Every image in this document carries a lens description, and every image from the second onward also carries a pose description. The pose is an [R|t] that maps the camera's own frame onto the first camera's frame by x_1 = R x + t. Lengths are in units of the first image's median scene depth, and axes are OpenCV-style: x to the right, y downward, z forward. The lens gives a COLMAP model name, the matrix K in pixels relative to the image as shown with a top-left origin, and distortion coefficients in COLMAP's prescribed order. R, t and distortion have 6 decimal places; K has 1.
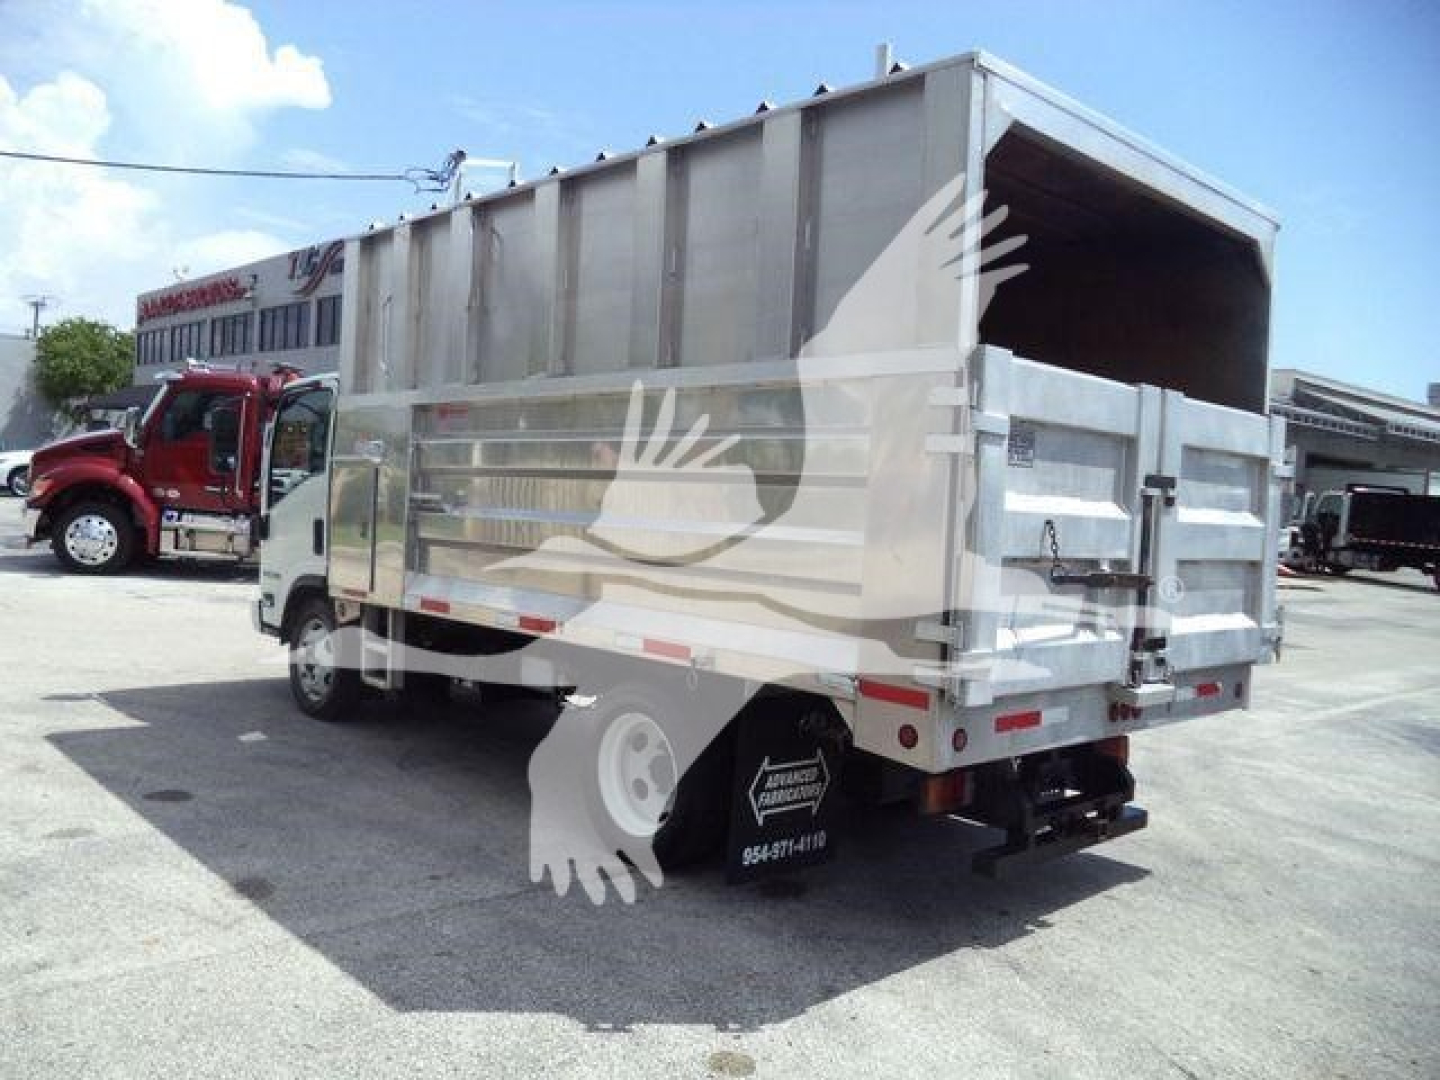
lens RADIAL K [[1144.9, 0, 720.0], [0, 1144.9, 540.0], [0, 0, 1]] dist [-0.014114, -0.007592]
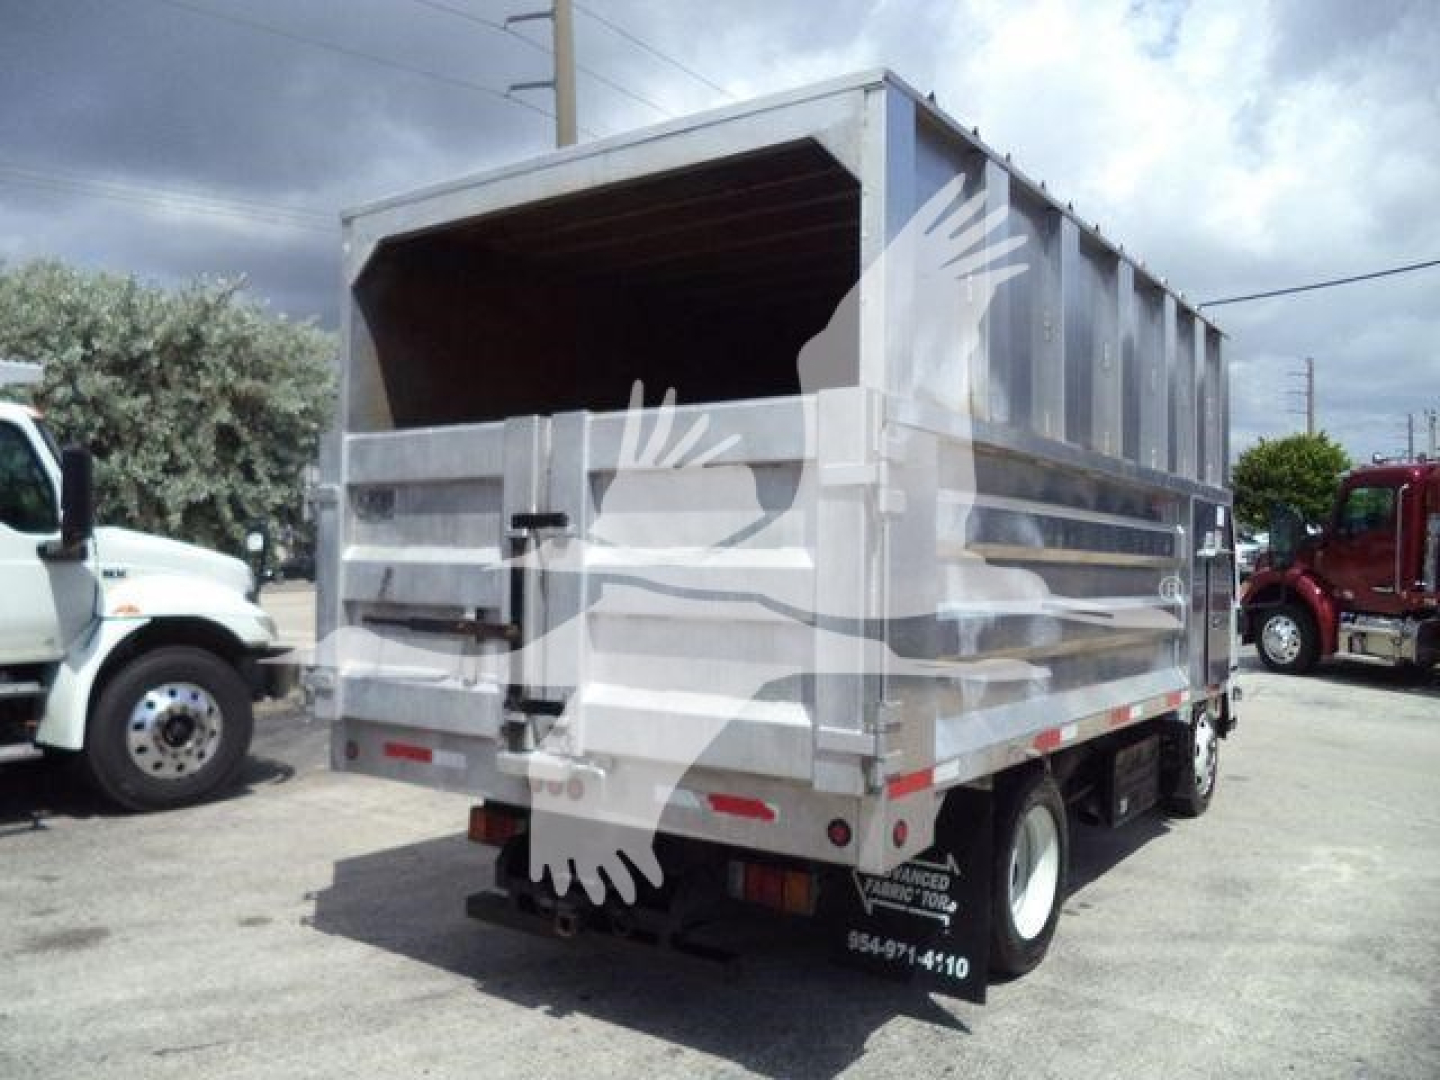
lens RADIAL K [[1154.8, 0, 735.7], [0, 1154.8, 538.4], [0, 0, 1]] dist [0.008910, -0.045533]
pose [[0.198315, -0.071122, -0.977554, 1.256933], [-0.035368, 0.996195, -0.079653, 0.028034], [0.979500, 0.050371, 0.195045, 0.954437]]
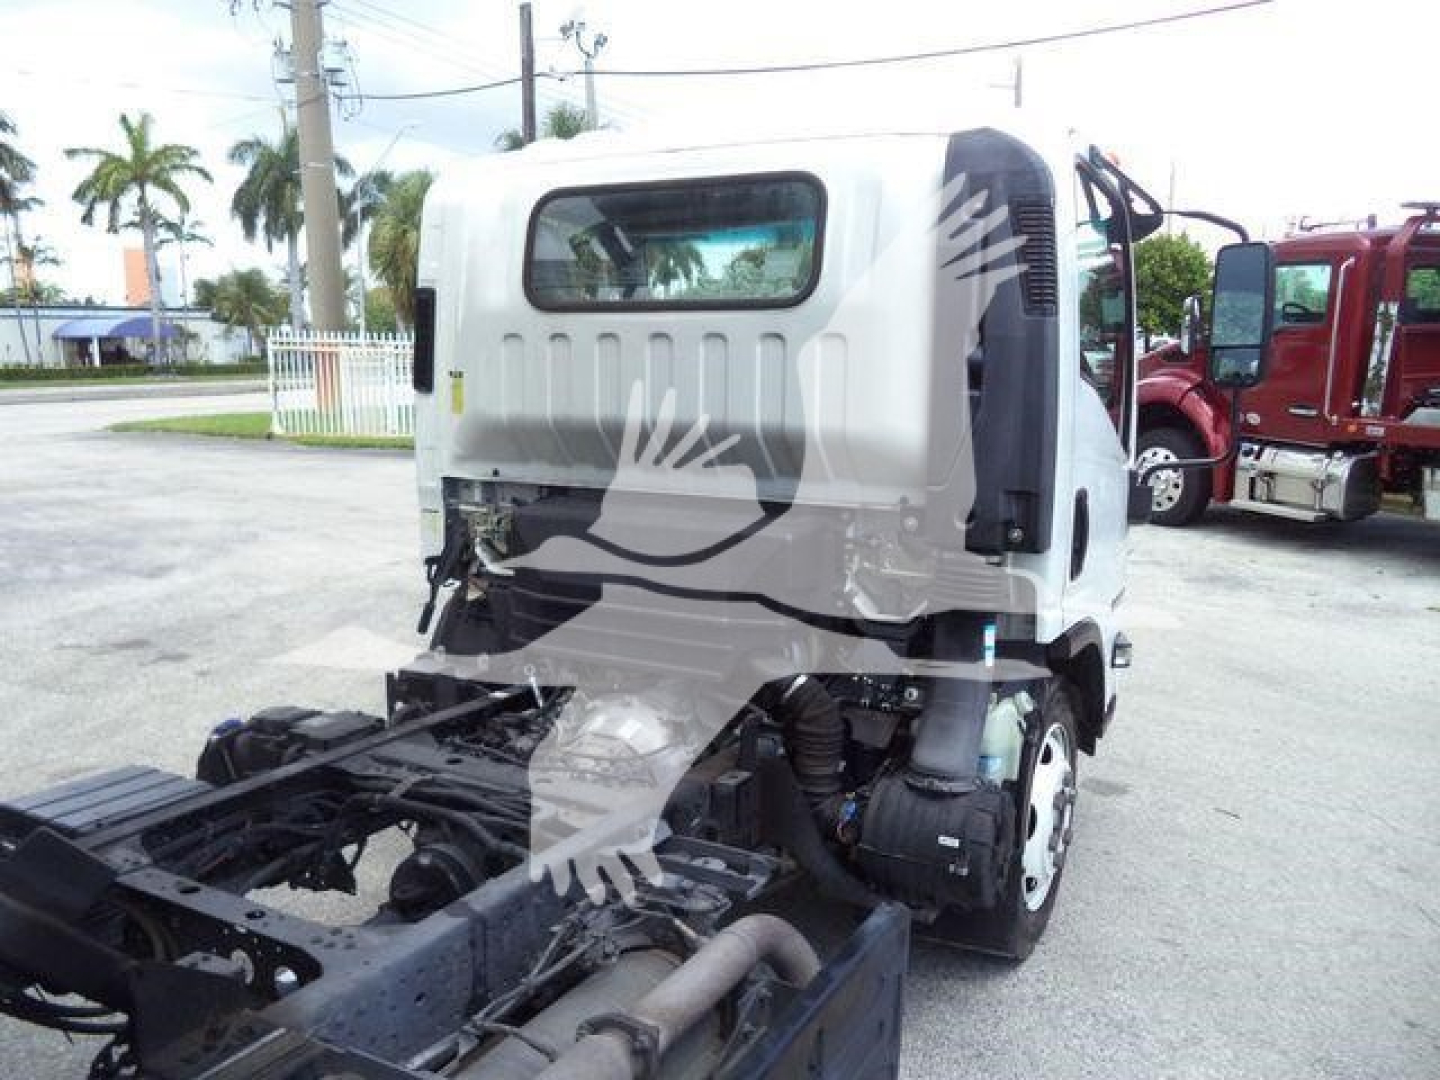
lens RADIAL K [[1154.8, 0, 735.7], [0, 1154.8, 538.4], [0, 0, 1]] dist [0.008910, -0.045533]
pose [[0.310383, 0.087383, -0.946587, 0.319156], [-0.032150, 0.996161, 0.081418, -0.048103], [0.950068, 0.005162, 0.312001, 1.564425]]
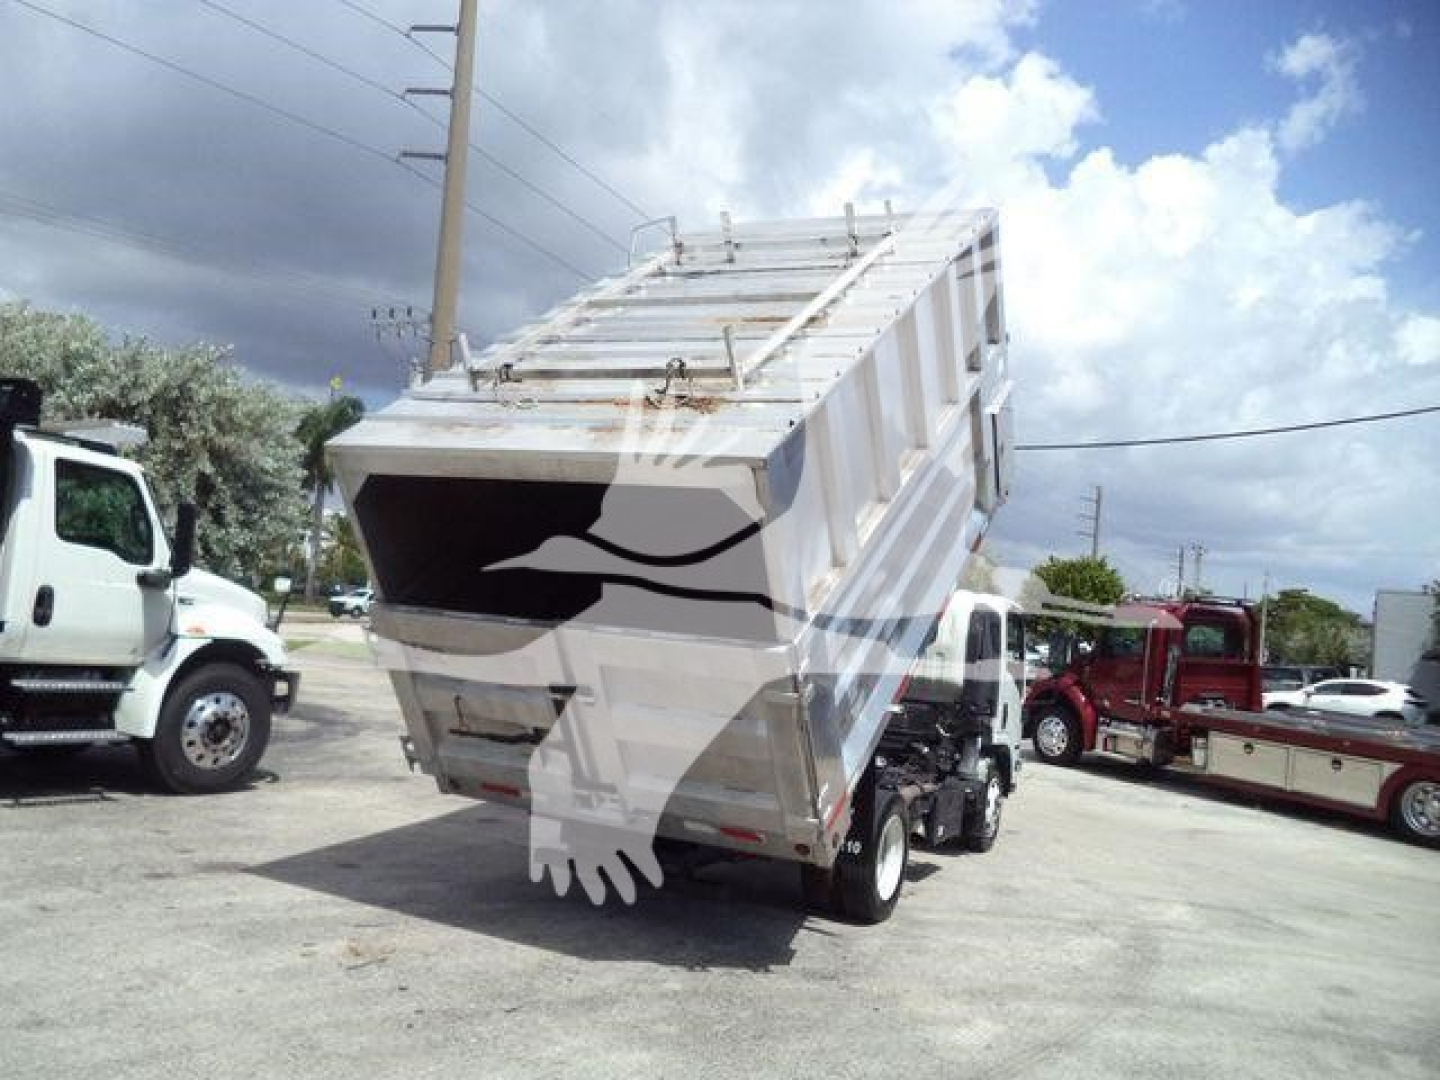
lens RADIAL K [[1182.3, 0, 736.4], [0, 1182.3, 536.1], [0, 0, 1]] dist [-0.016504, 0.009279]
pose [[0.368287, -0.100939, -0.924216, 1.789858], [-0.115913, 0.981347, -0.153369, 0.073051], [0.922458, 0.163612, 0.349717, 0.568373]]
